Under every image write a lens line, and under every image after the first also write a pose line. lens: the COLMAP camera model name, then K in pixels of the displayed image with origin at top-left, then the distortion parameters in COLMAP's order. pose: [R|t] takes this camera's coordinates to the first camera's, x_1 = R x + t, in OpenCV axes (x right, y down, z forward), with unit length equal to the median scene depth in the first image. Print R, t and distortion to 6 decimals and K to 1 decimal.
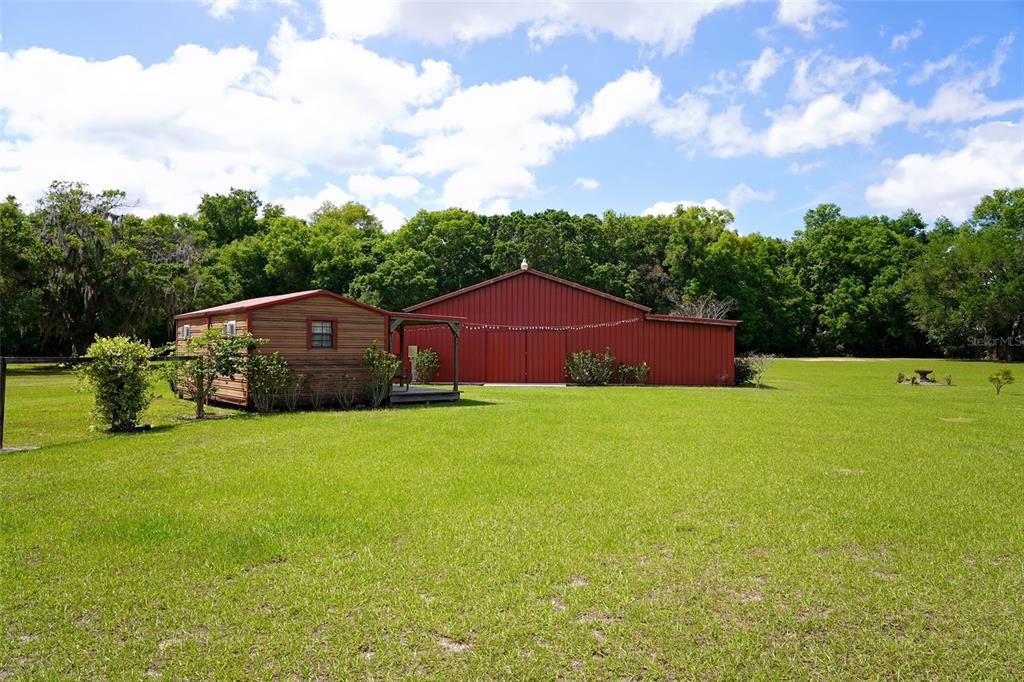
lens RADIAL K [[685.4, 0, 512.0], [0, 685.4, 341.0], [0, 0, 1]] dist [0.000942, 0.000290]
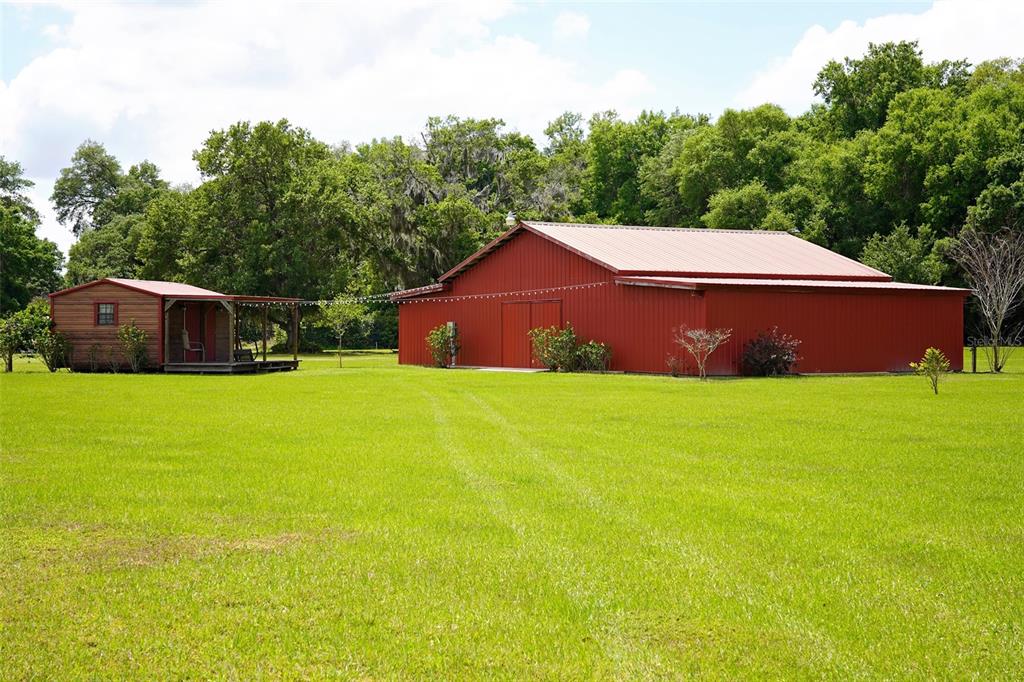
lens RADIAL K [[1542.4, 0, 512.0], [0, 1542.4, 341.0], [0, 0, 1]] dist [0.021677, 0.037080]
pose [[0.644733, -0.001571, -0.764406, 0.421750], [0.014792, 0.999836, 0.010421, 0.003734], [0.764265, -0.018026, 0.644651, -0.046815]]
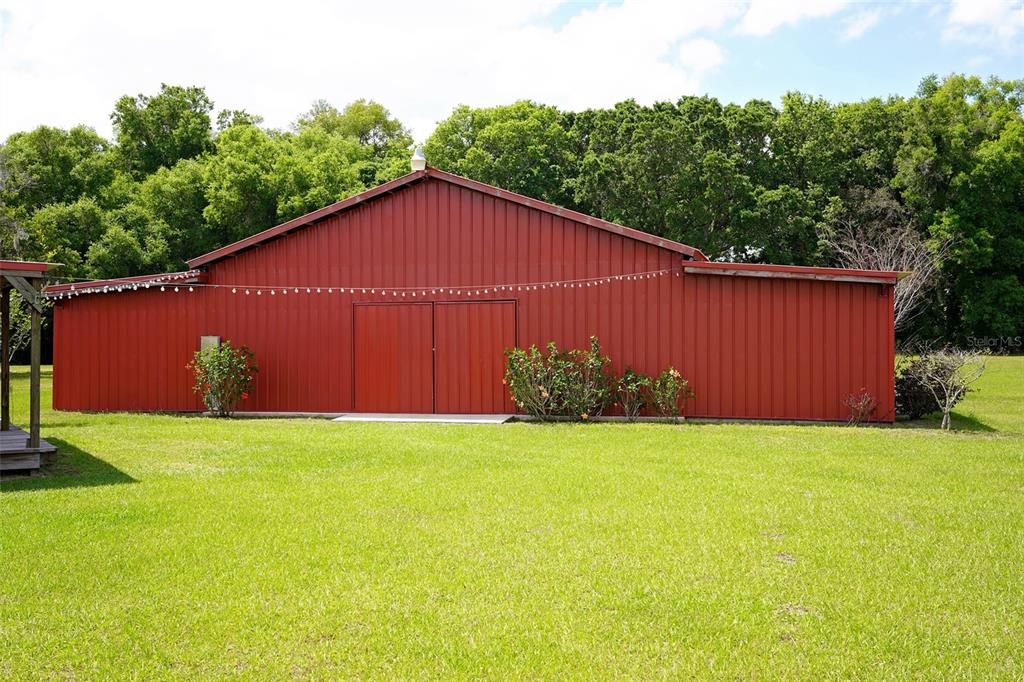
lens RADIAL K [[1086.5, 0, 512.0], [0, 1086.5, 341.0], [0, 0, 1]] dist [0.122107, -0.212587]
pose [[0.987393, -0.006500, -0.158152, 0.059738], [0.008104, 0.999922, 0.009502, 0.001652], [0.158078, -0.010664, 0.987369, 0.084713]]
